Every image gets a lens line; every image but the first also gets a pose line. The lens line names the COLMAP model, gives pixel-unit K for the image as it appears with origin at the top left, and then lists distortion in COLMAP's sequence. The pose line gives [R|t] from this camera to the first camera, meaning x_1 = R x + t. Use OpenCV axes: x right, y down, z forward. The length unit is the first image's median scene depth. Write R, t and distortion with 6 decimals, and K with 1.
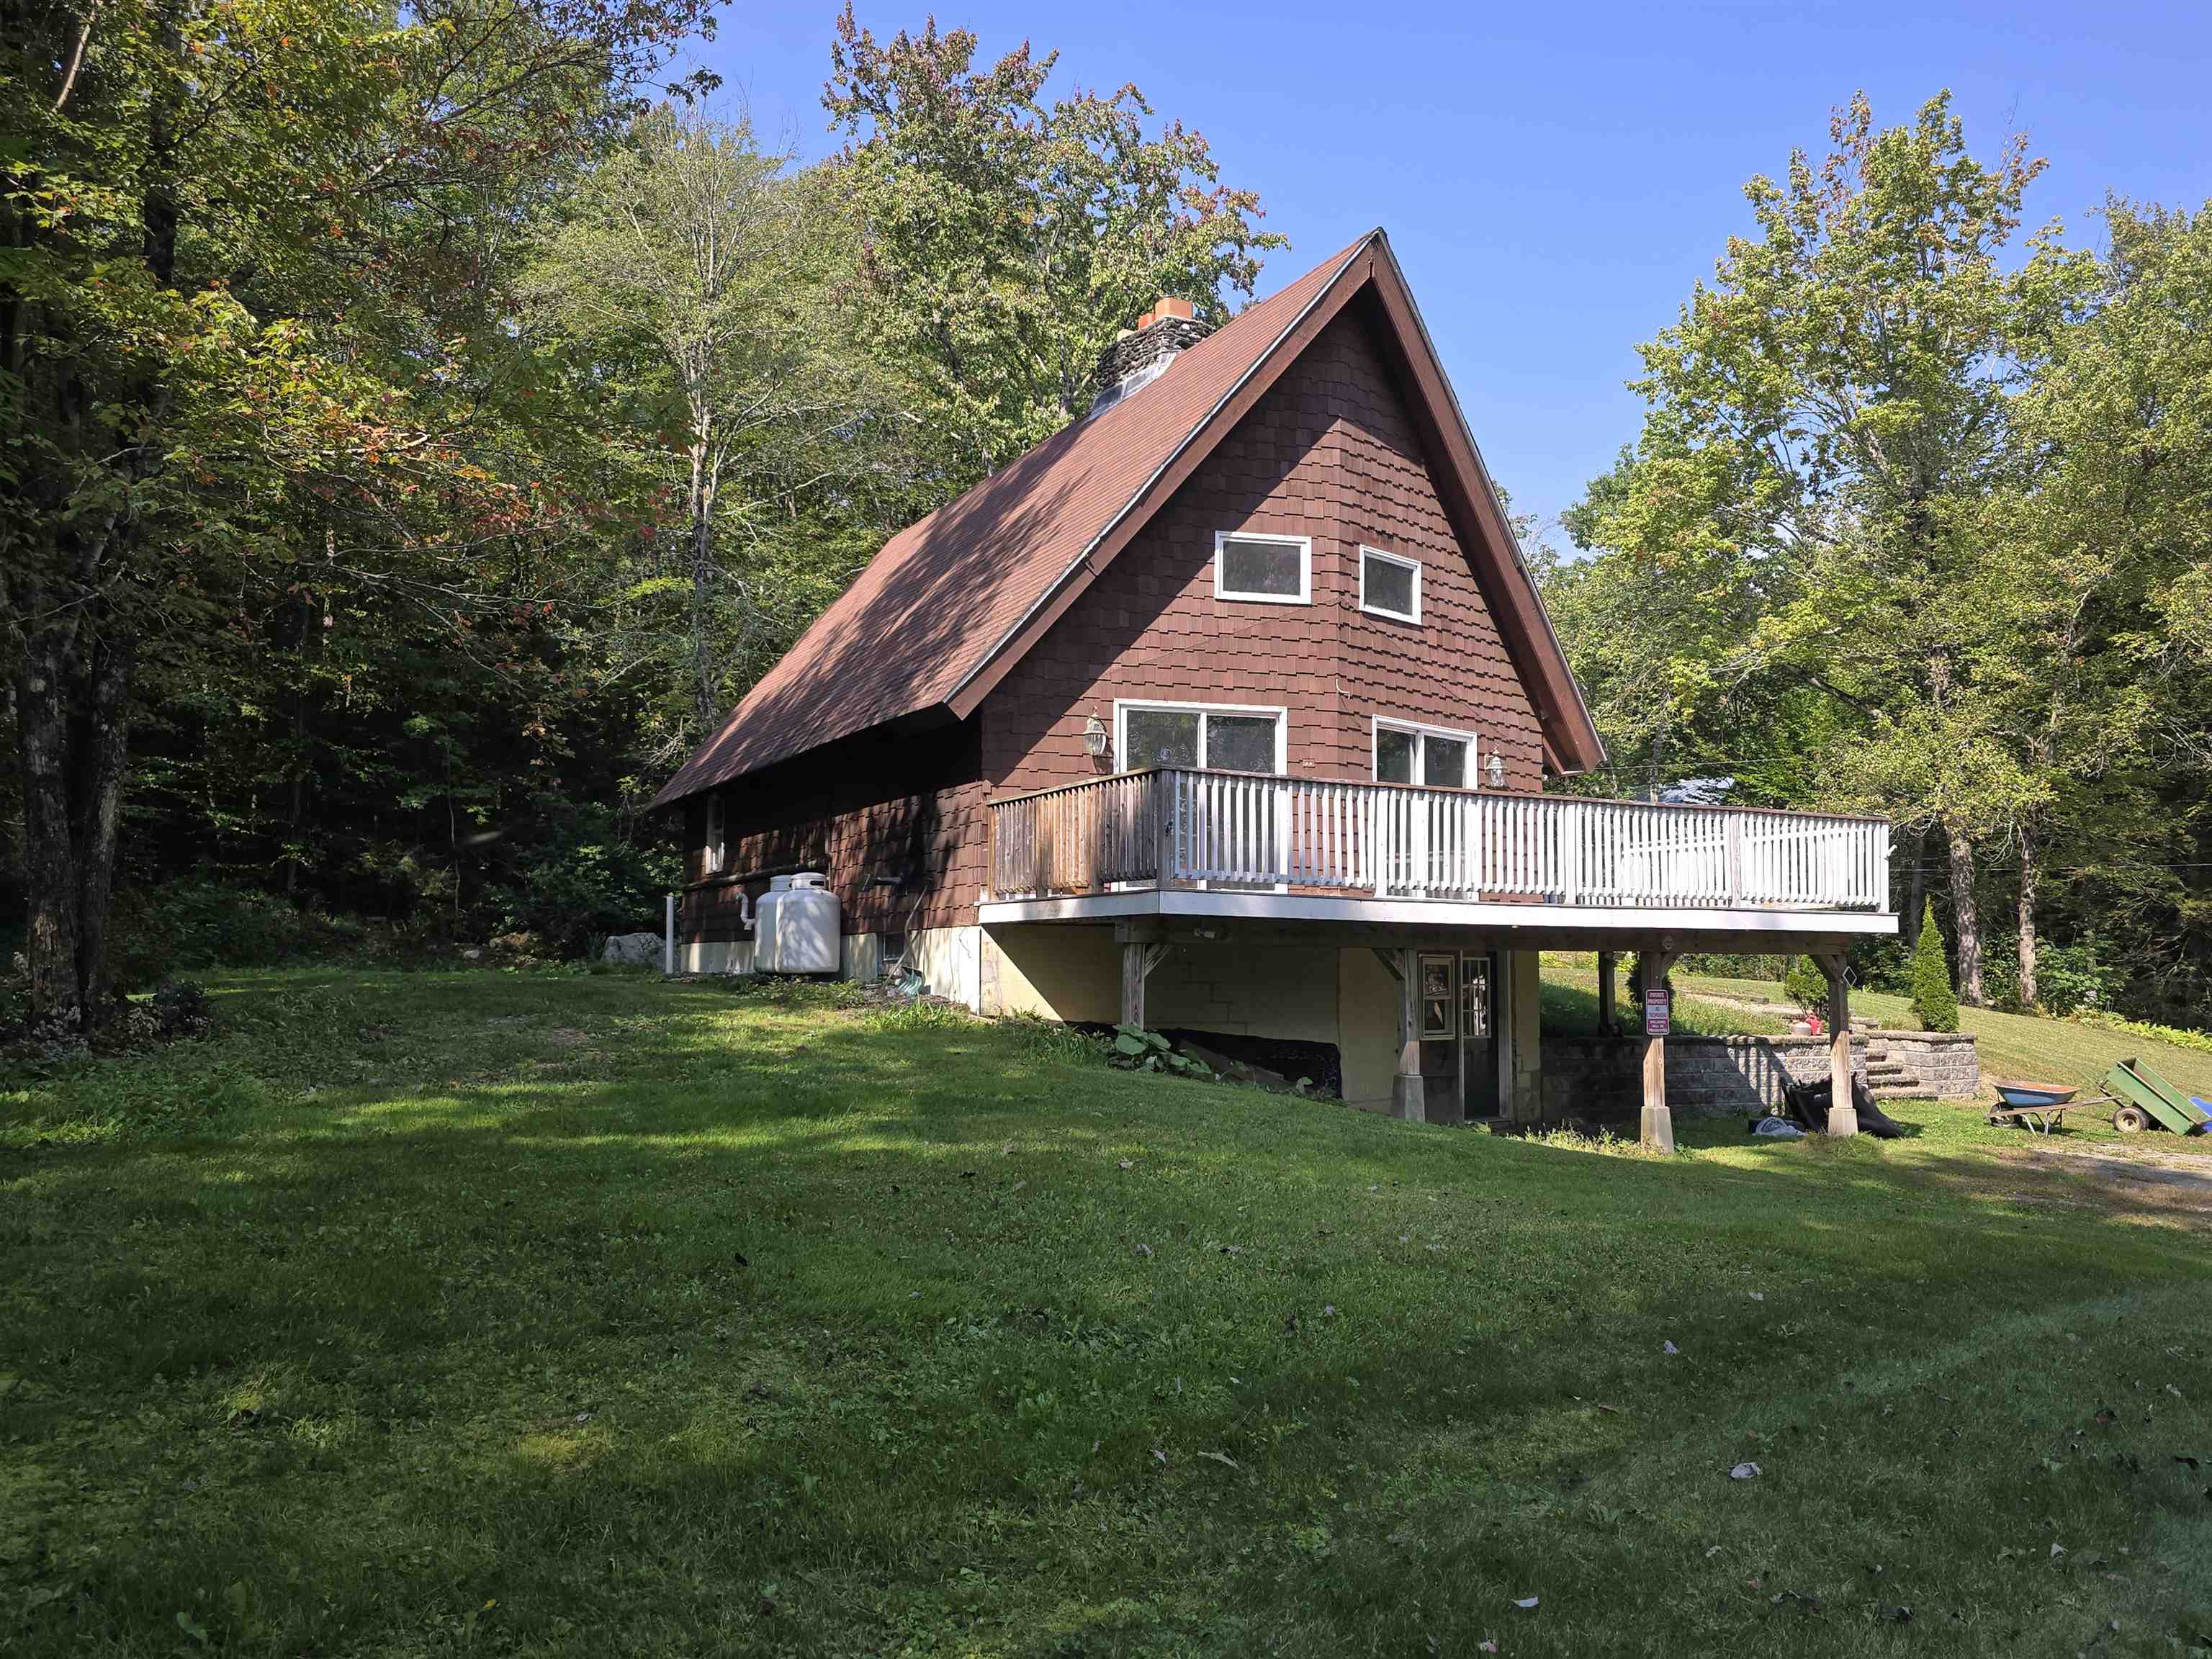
lens RADIAL K [[1543.8, 0, 1085.6], [0, 1543.8, 835.1], [0, 0, 1]] dist [0.036297, -0.004040]
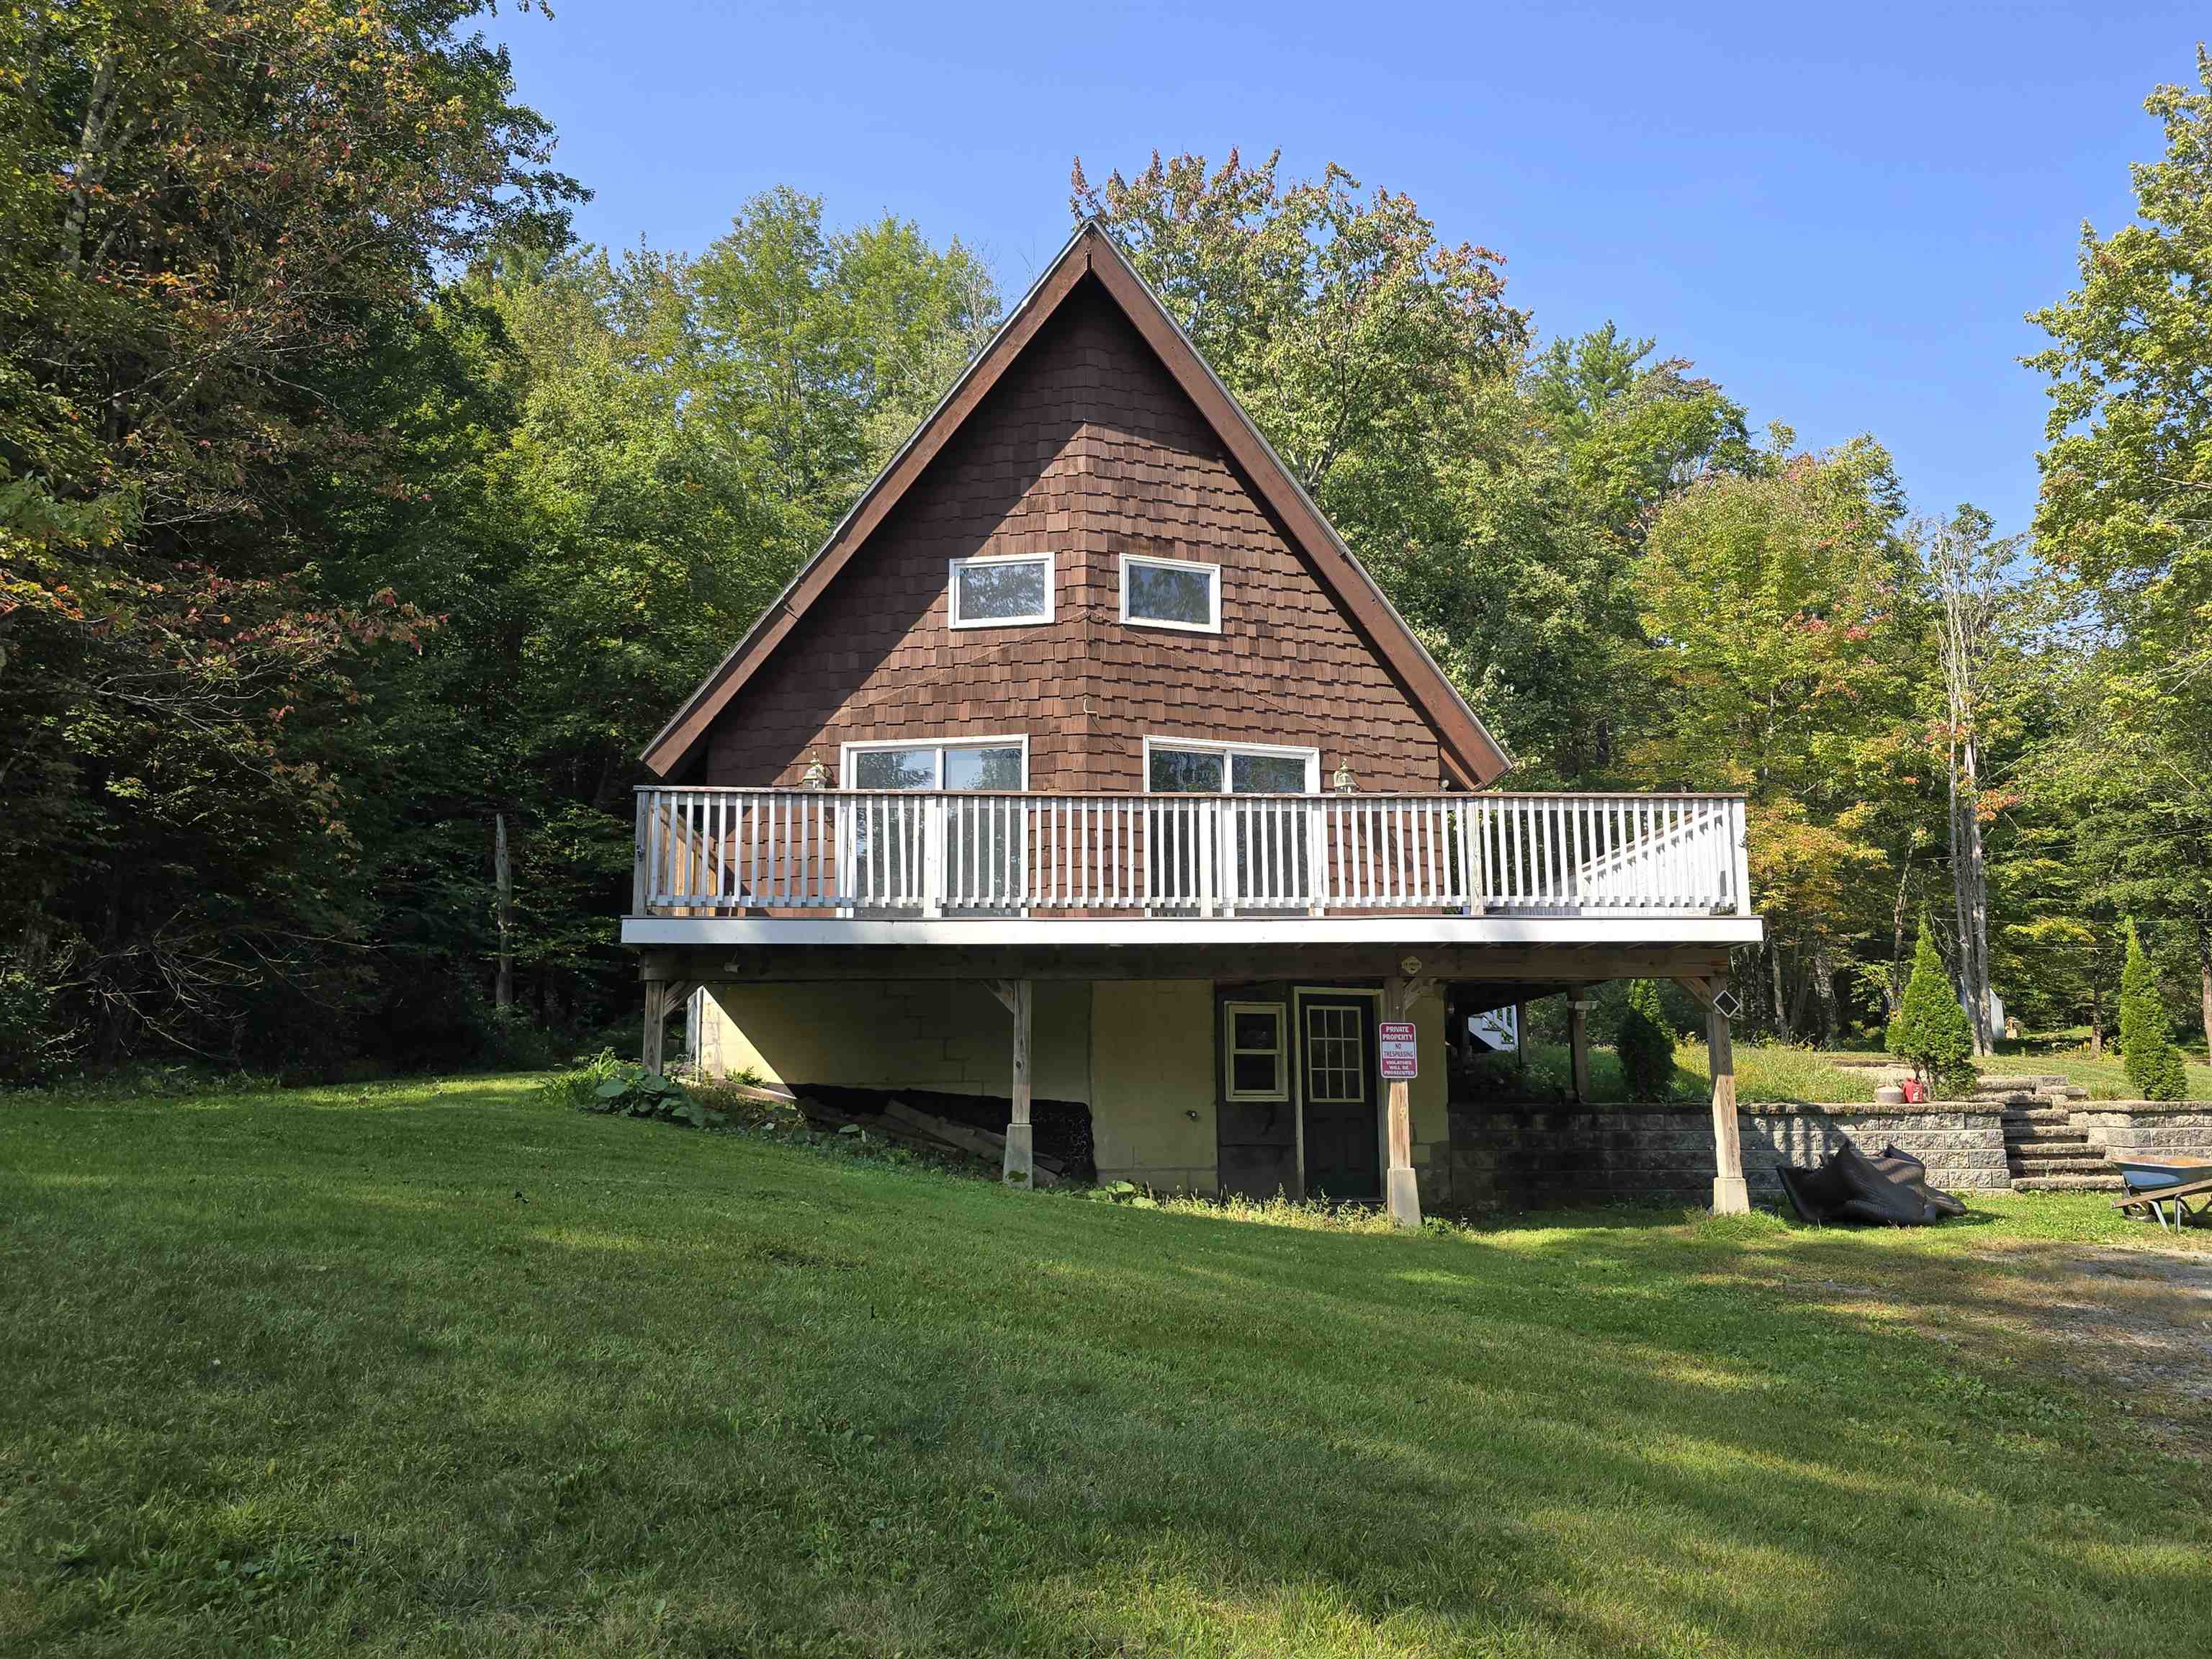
lens RADIAL K [[1543.8, 0, 1104.6], [0, 1543.8, 823.7], [0, 0, 1]] dist [0.036297, -0.004040]
pose [[0.929430, -0.086140, -0.358804, 0.483562], [0.049968, 0.992795, -0.108911, 0.070012], [0.365600, 0.083297, 0.927037, 0.164121]]
